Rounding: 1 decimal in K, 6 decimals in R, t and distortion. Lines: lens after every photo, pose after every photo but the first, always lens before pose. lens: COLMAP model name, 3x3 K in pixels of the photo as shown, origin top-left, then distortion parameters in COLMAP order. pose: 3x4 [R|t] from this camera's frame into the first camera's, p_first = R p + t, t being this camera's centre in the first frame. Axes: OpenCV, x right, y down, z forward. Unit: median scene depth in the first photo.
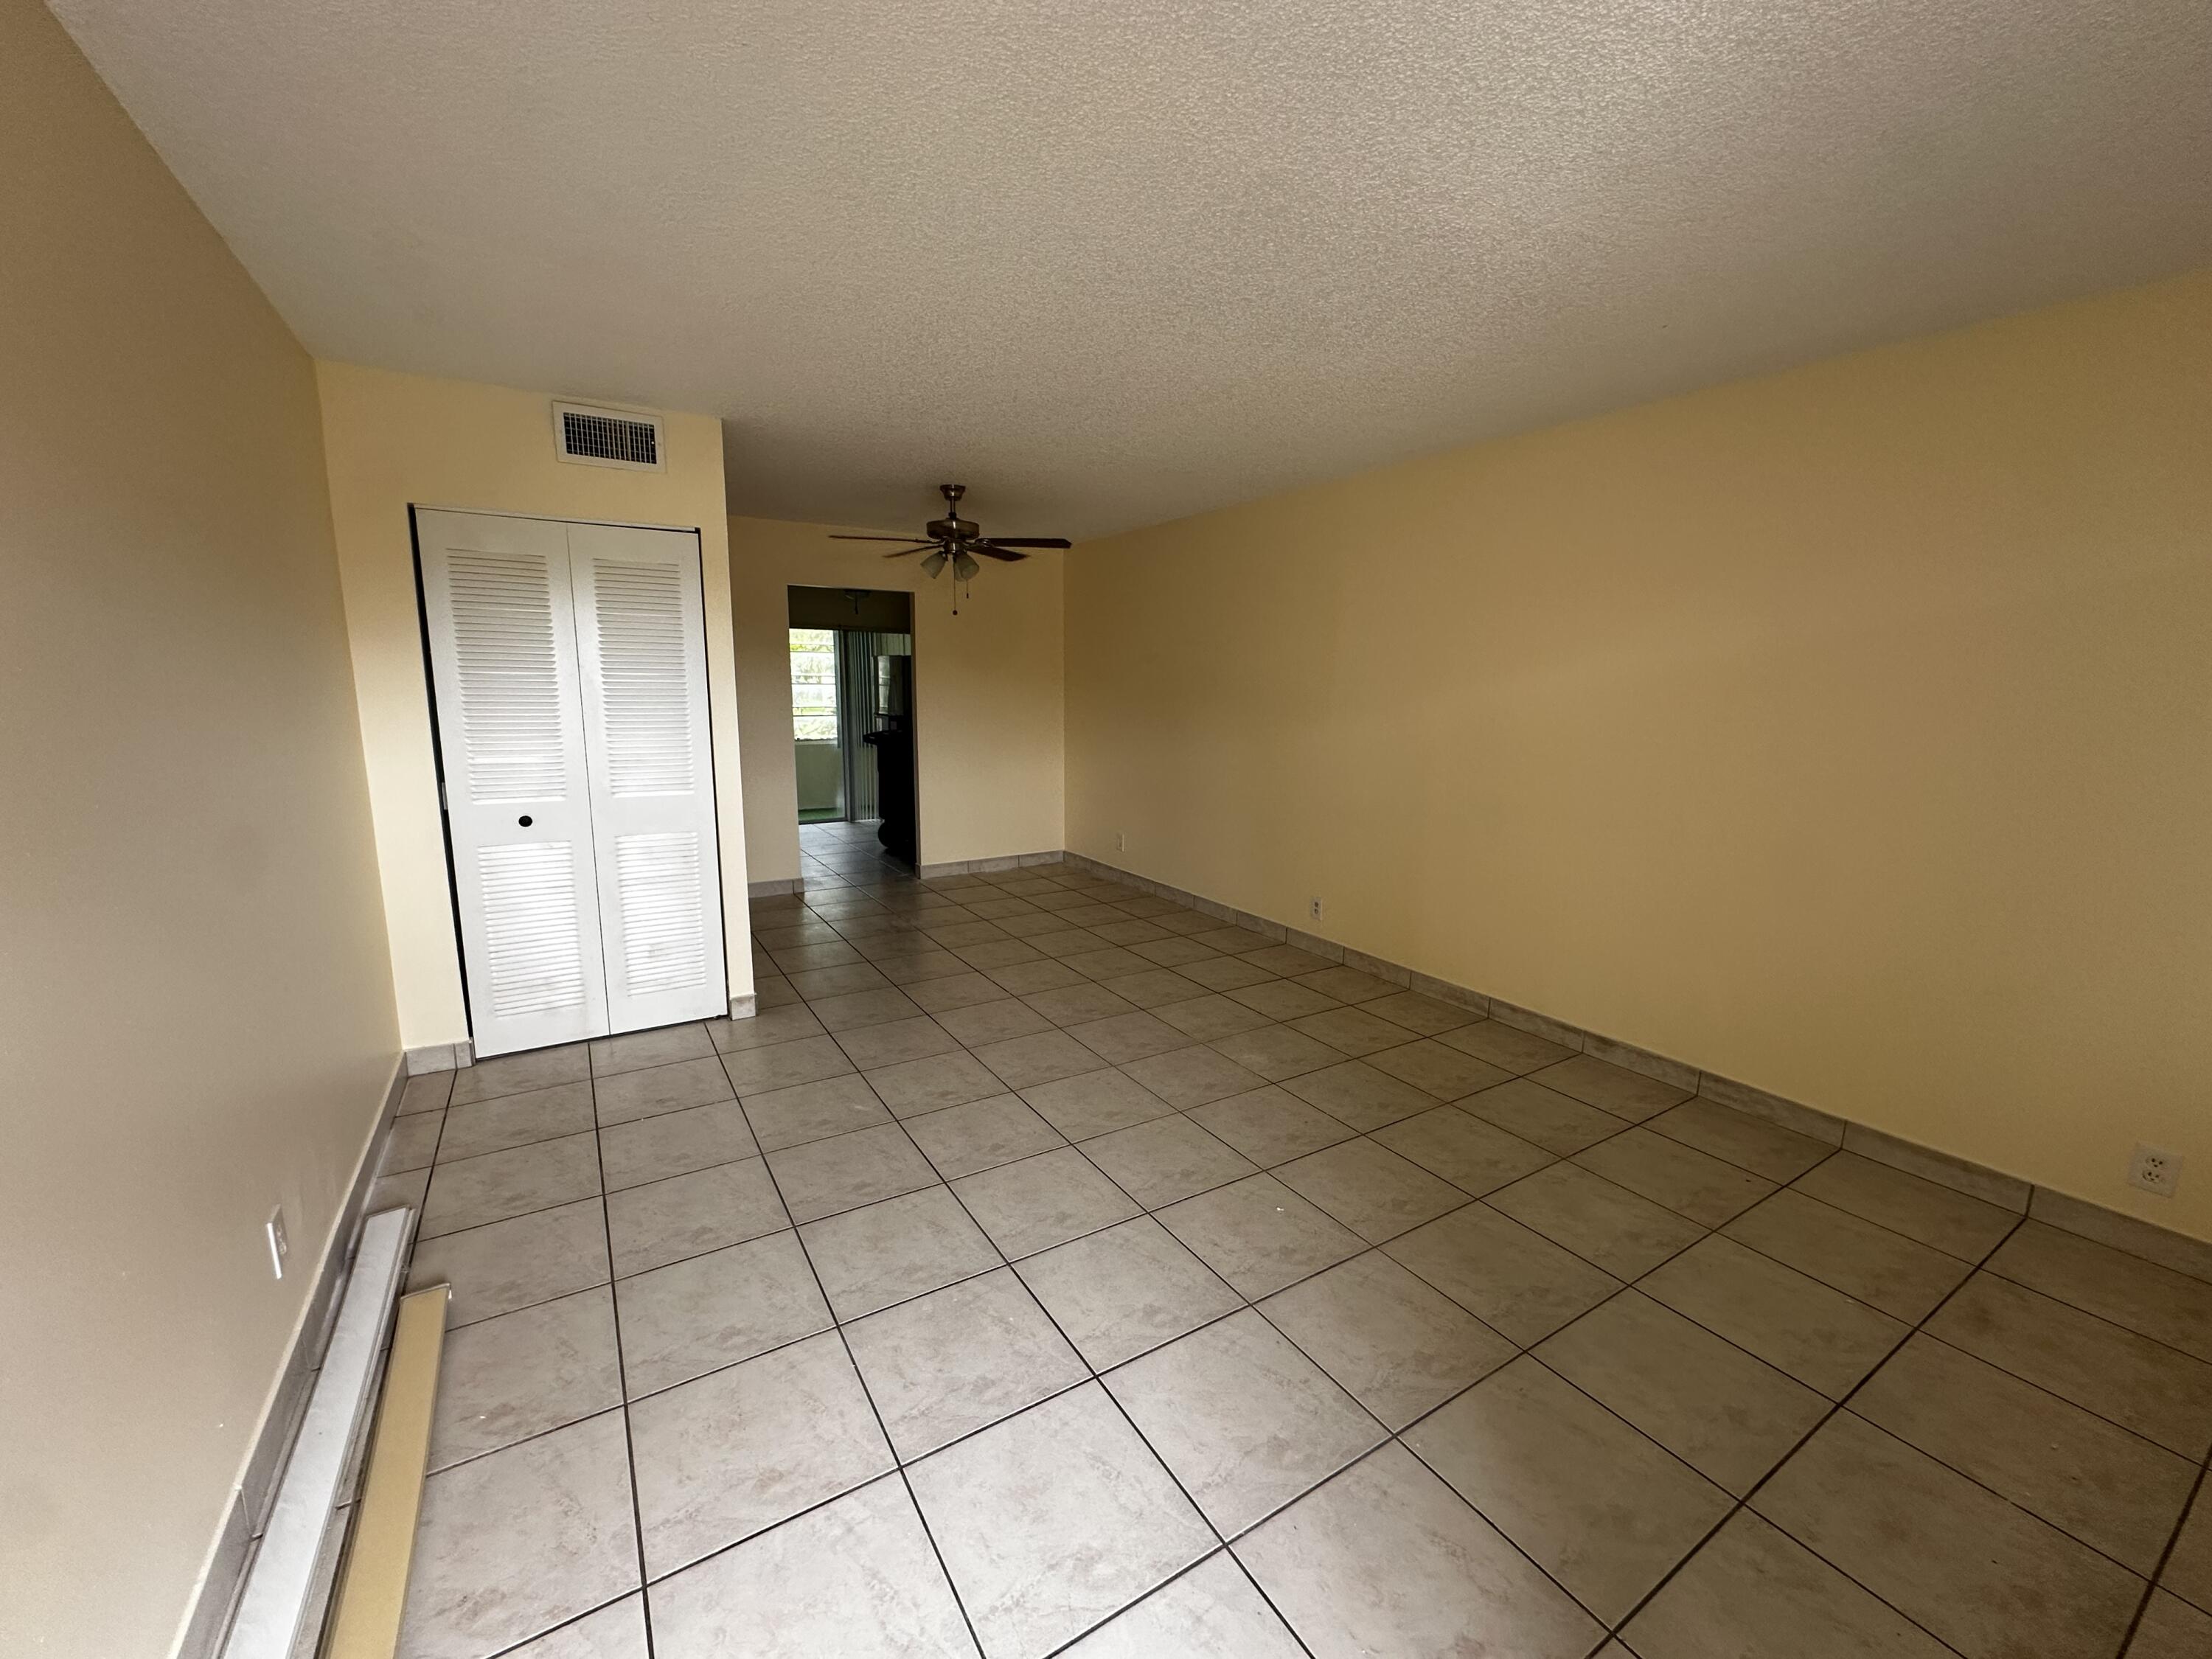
lens RADIAL K [[882.6, 0, 1108.4], [0, 882.6, 827.8], [0, 0, 1]] dist [-0.006949, 0.001139]
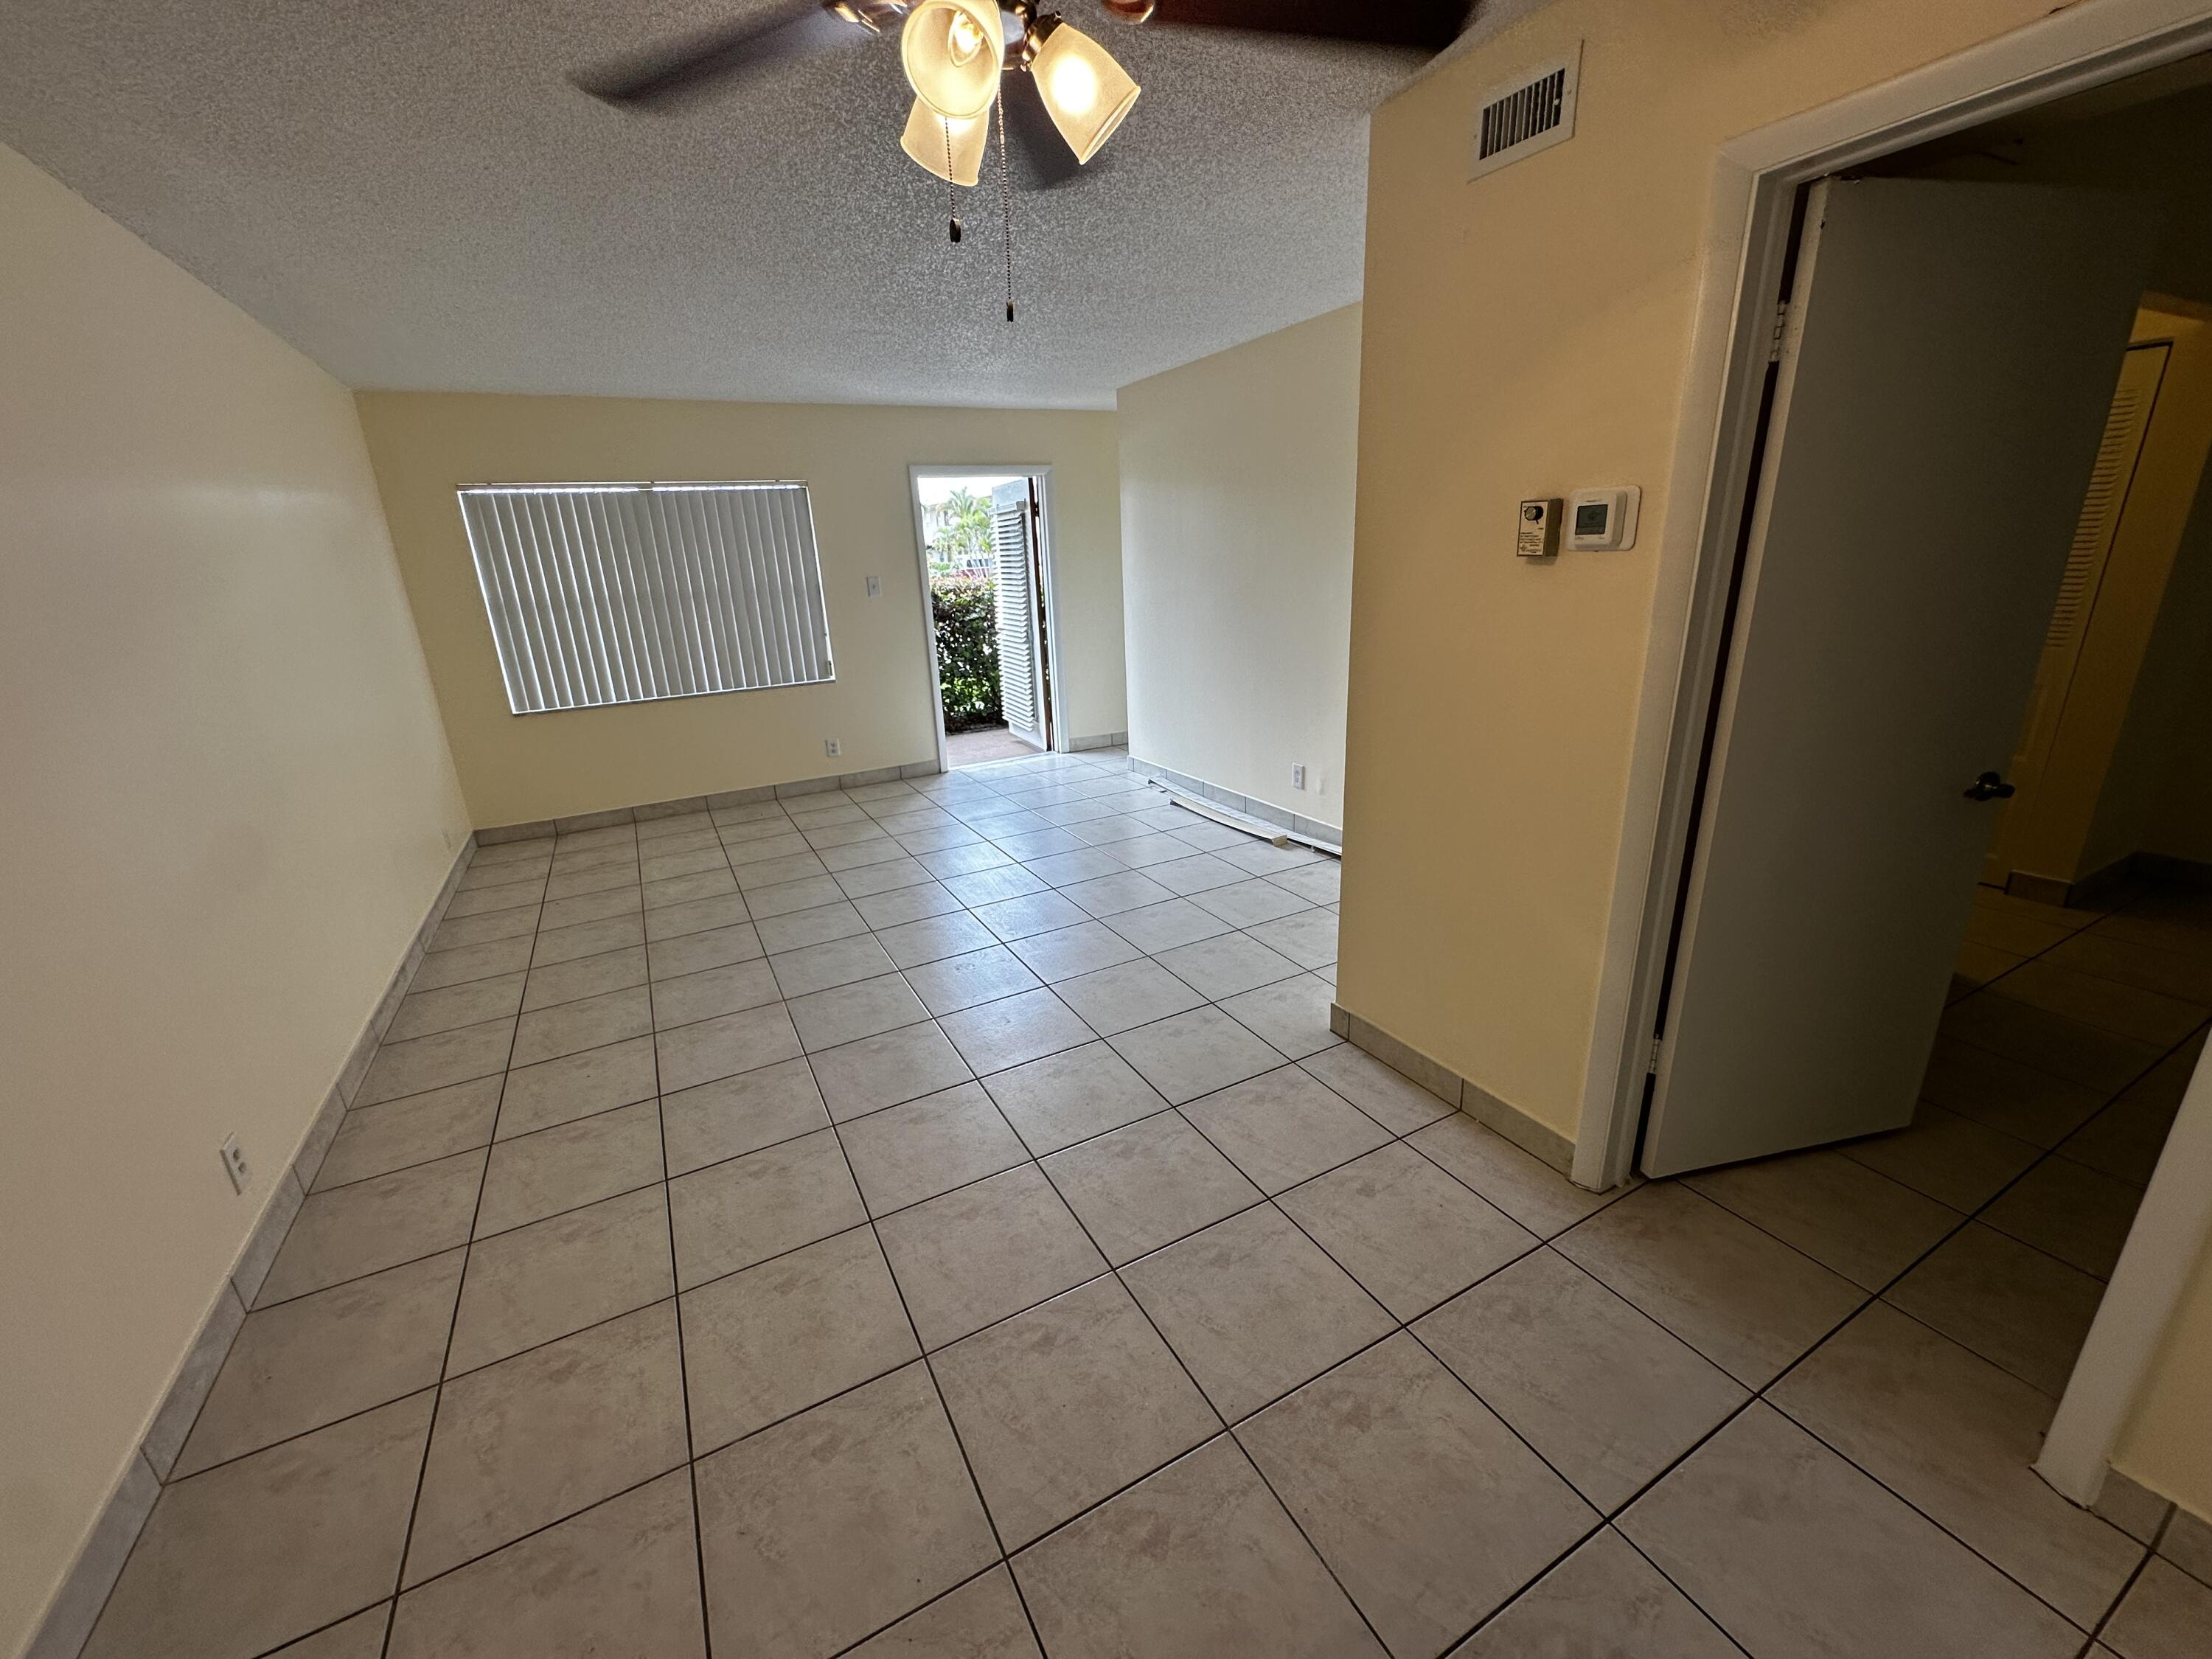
lens RADIAL K [[882.6, 0, 1105.8], [0, 882.6, 829.2], [0, 0, 1]] dist [-0.006949, 0.001139]
pose [[-0.997284, 0.015975, 0.071898, -0.439875], [0.047143, 0.888477, 0.456493, -0.461567], [-0.056587, 0.458643, -0.886817, 2.621062]]
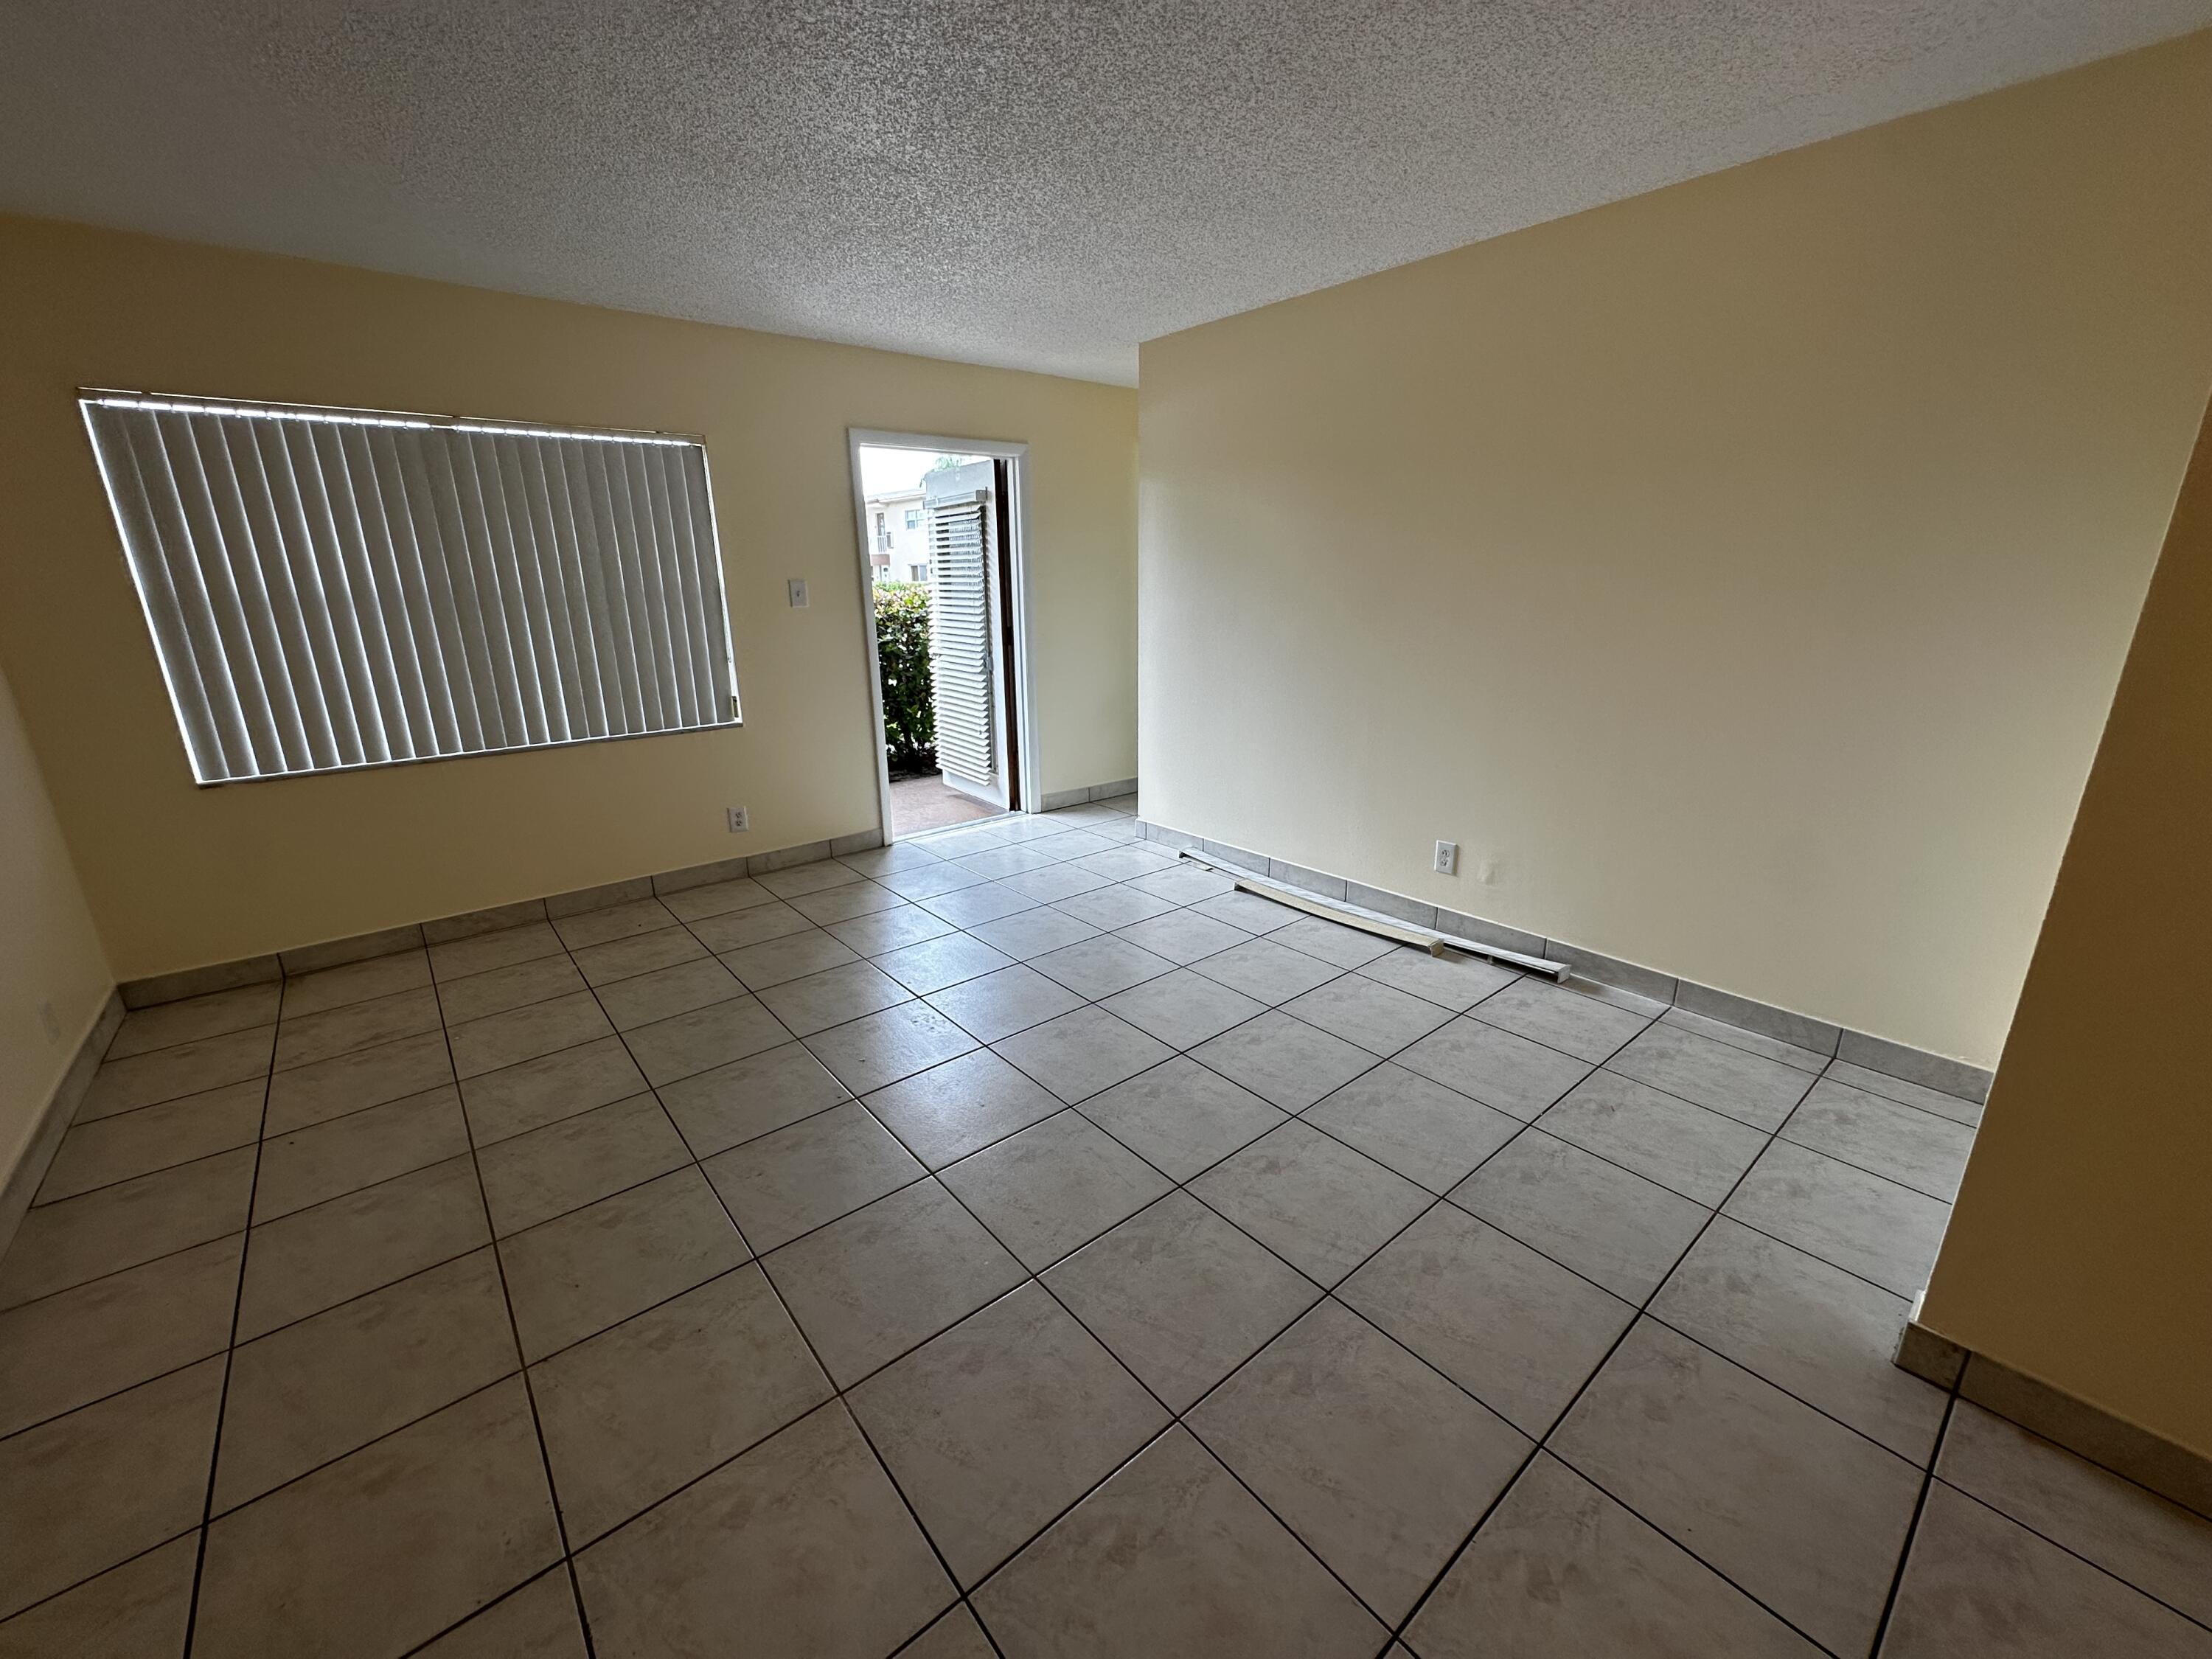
lens RADIAL K [[882.6, 0, 1109.0], [0, 882.6, 829.2], [0, 0, 1]] dist [-0.006949, 0.001139]
pose [[-0.989920, 0.043017, -0.134933, 0.031006], [-0.019822, 0.901293, 0.432756, -0.313747], [0.140230, 0.431068, -0.891356, 1.999705]]
